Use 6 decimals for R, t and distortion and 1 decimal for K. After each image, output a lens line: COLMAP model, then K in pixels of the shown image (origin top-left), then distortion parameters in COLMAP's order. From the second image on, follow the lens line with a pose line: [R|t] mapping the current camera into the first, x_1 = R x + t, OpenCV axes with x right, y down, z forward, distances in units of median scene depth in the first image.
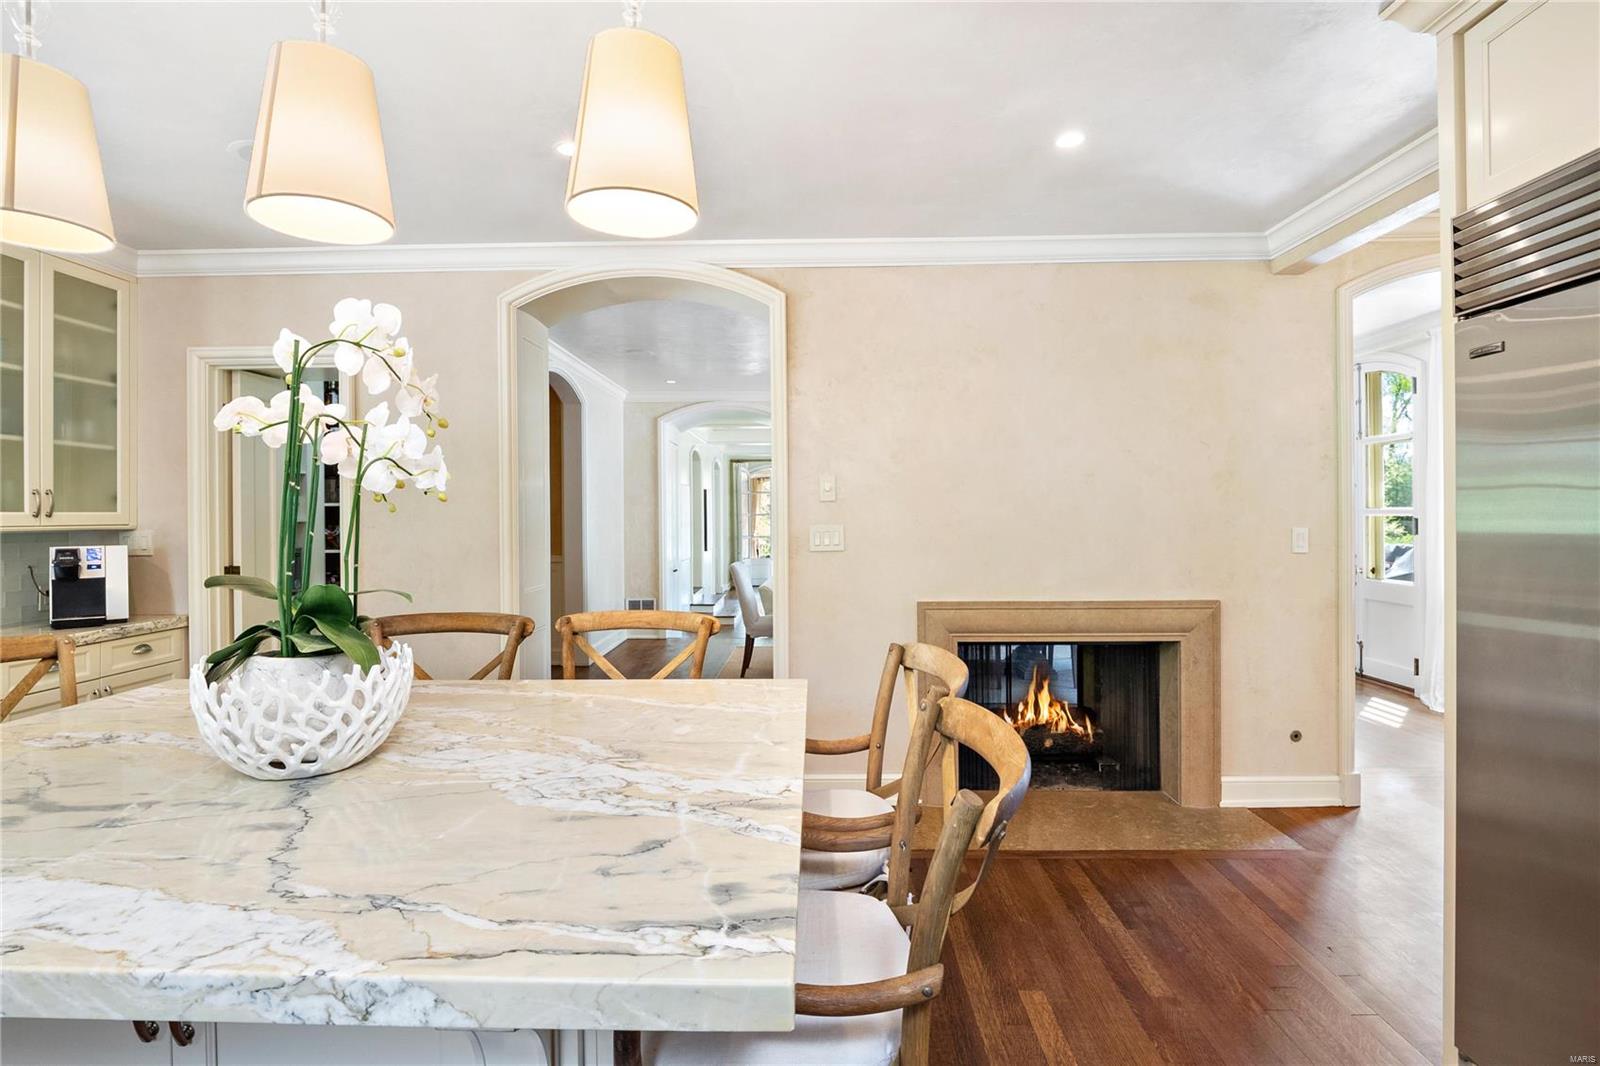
lens RADIAL K [[756.5, 0, 801.1], [0, 756.5, 527.3], [0, 0, 1]] dist [-0.004400, -0.000766]
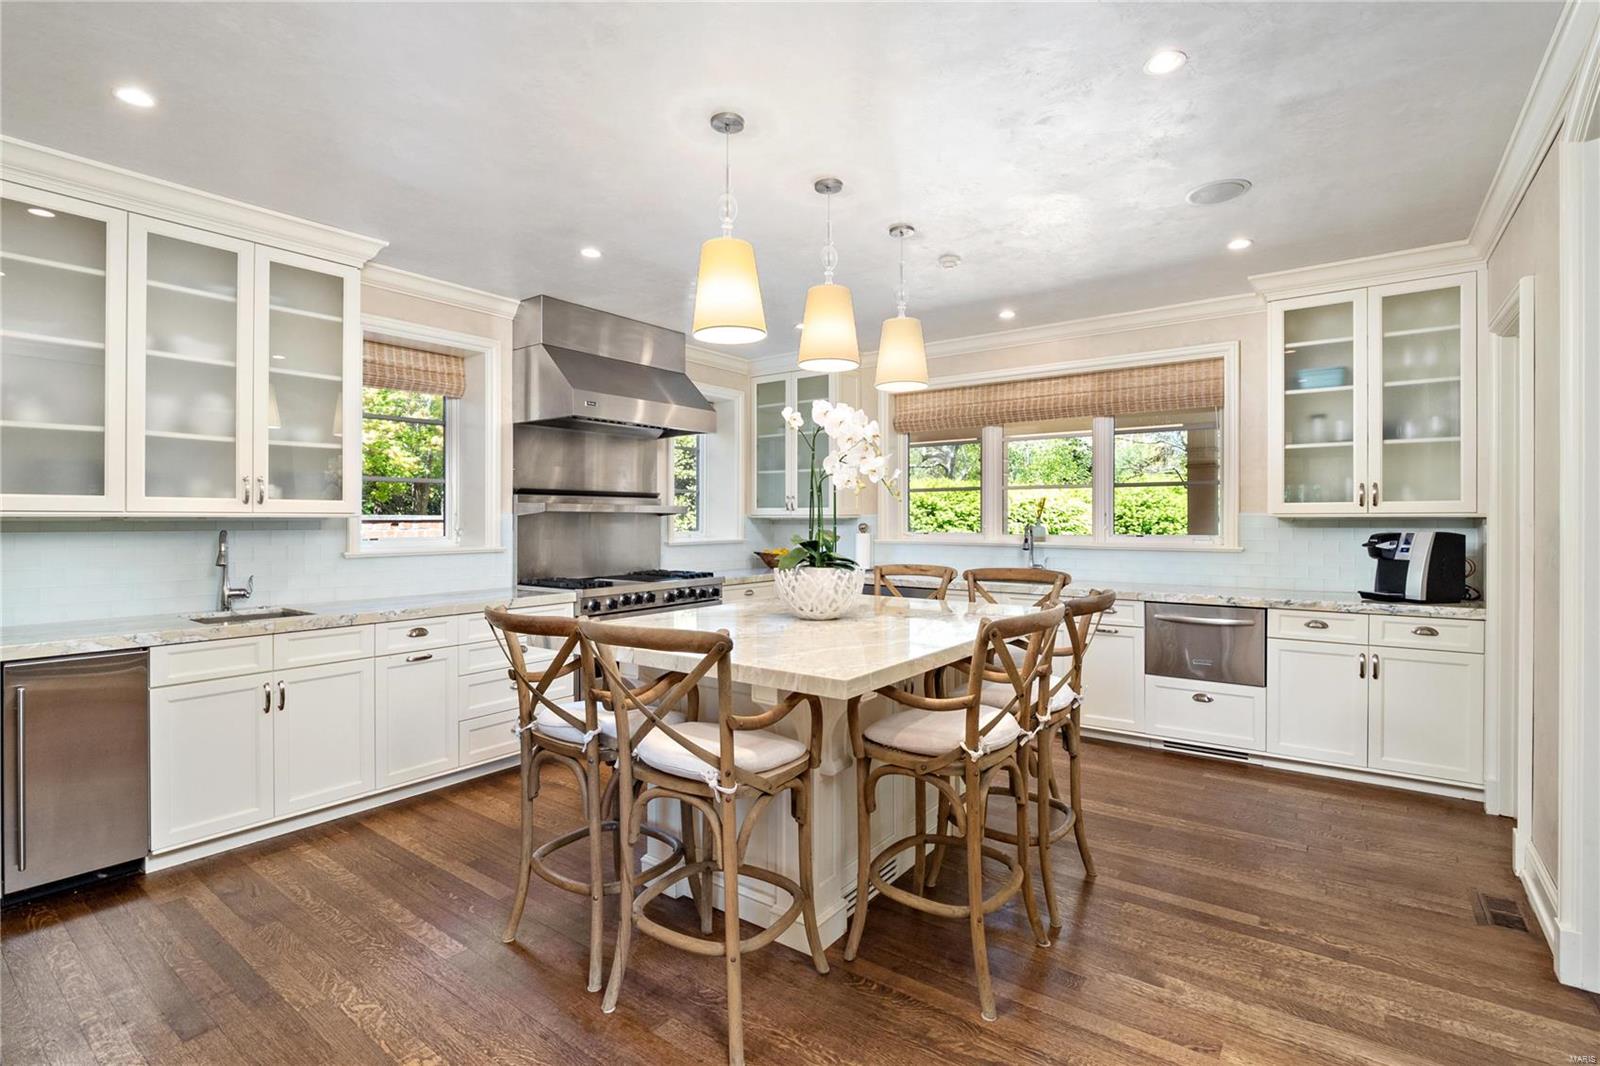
lens RADIAL K [[756.5, 0, 793.1], [0, 756.5, 520.8], [0, 0, 1]] dist [-0.004400, -0.000766]
pose [[-0.577817, 0.001512, -0.816165, 0.883250], [-0.009834, 0.999913, 0.008814, 0.015222], [0.816107, 0.013119, -0.577752, 1.599350]]
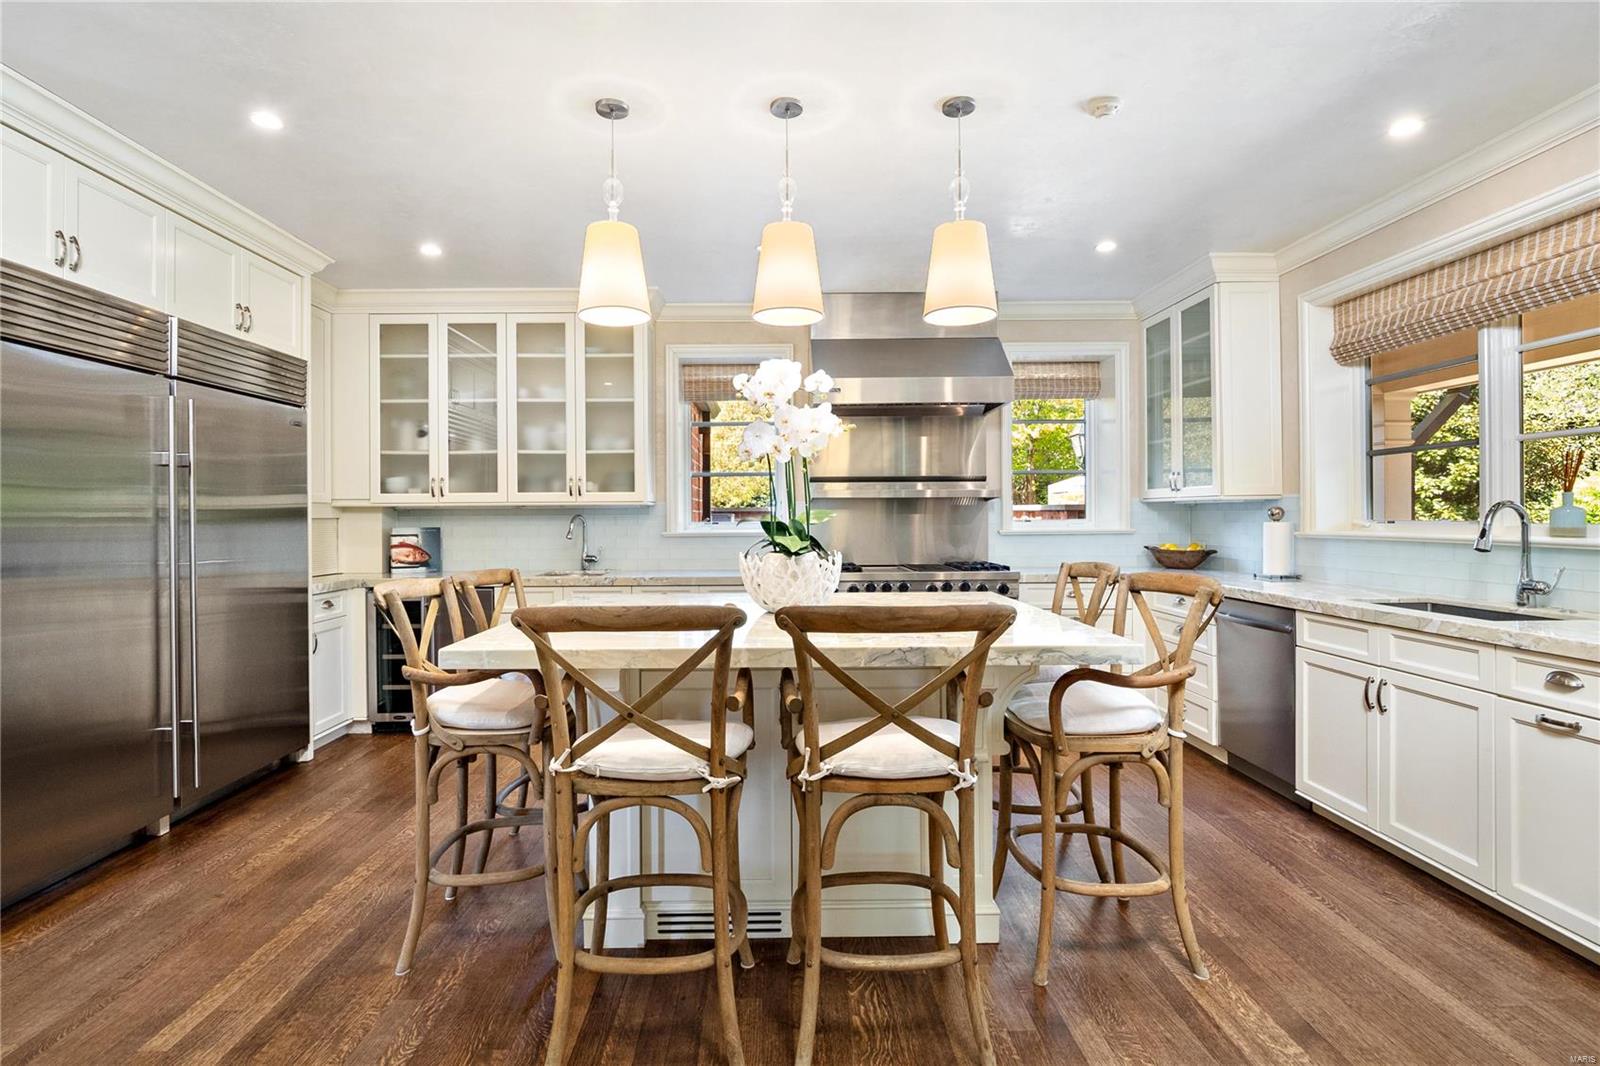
lens RADIAL K [[756.5, 0, 792.5], [0, 756.5, 524.8], [0, 0, 1]] dist [-0.004400, -0.000766]
pose [[-0.999222, 0.006237, -0.038935, -0.433790], [0.005336, 0.999716, 0.023214, 0.044359], [0.039069, 0.022988, -0.998972, 2.098504]]
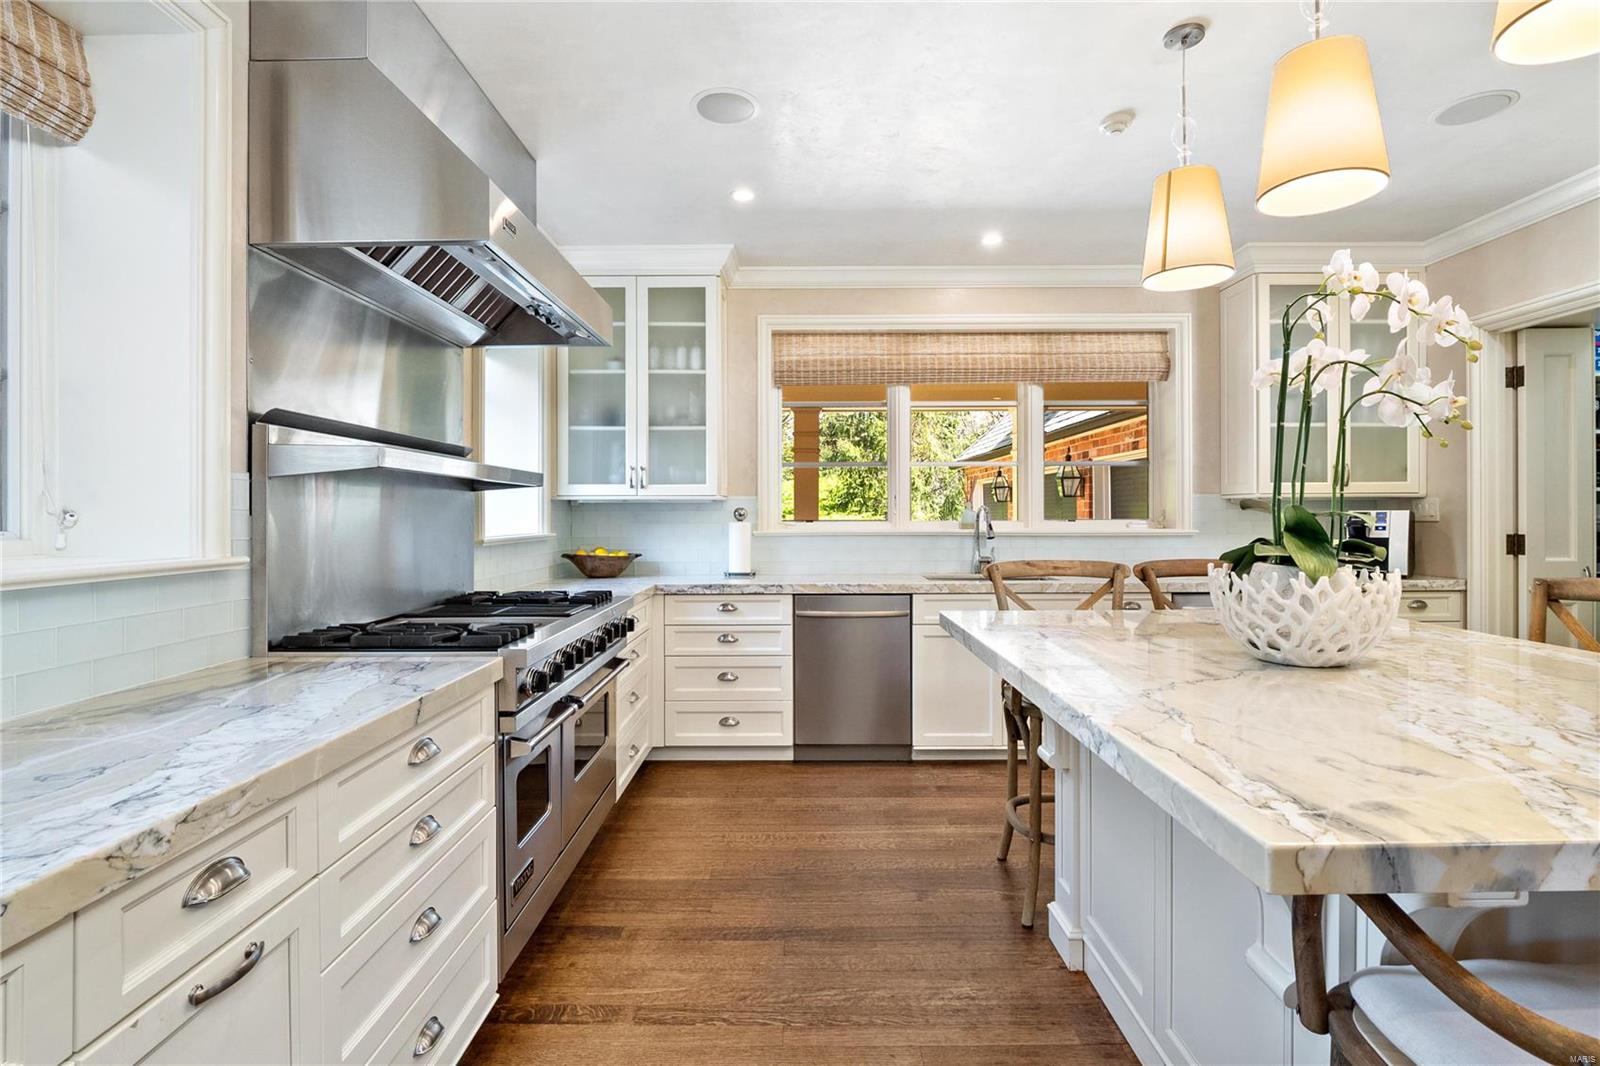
lens RADIAL K [[756.5, 0, 804.2], [0, 756.5, 524.2], [0, 0, 1]] dist [-0.004400, -0.000766]
pose [[0.022203, 0.013570, -0.999661, 0.373339], [-0.008474, 0.999875, 0.013384, 0.067154], [0.999718, 0.008174, 0.022315, 0.141273]]
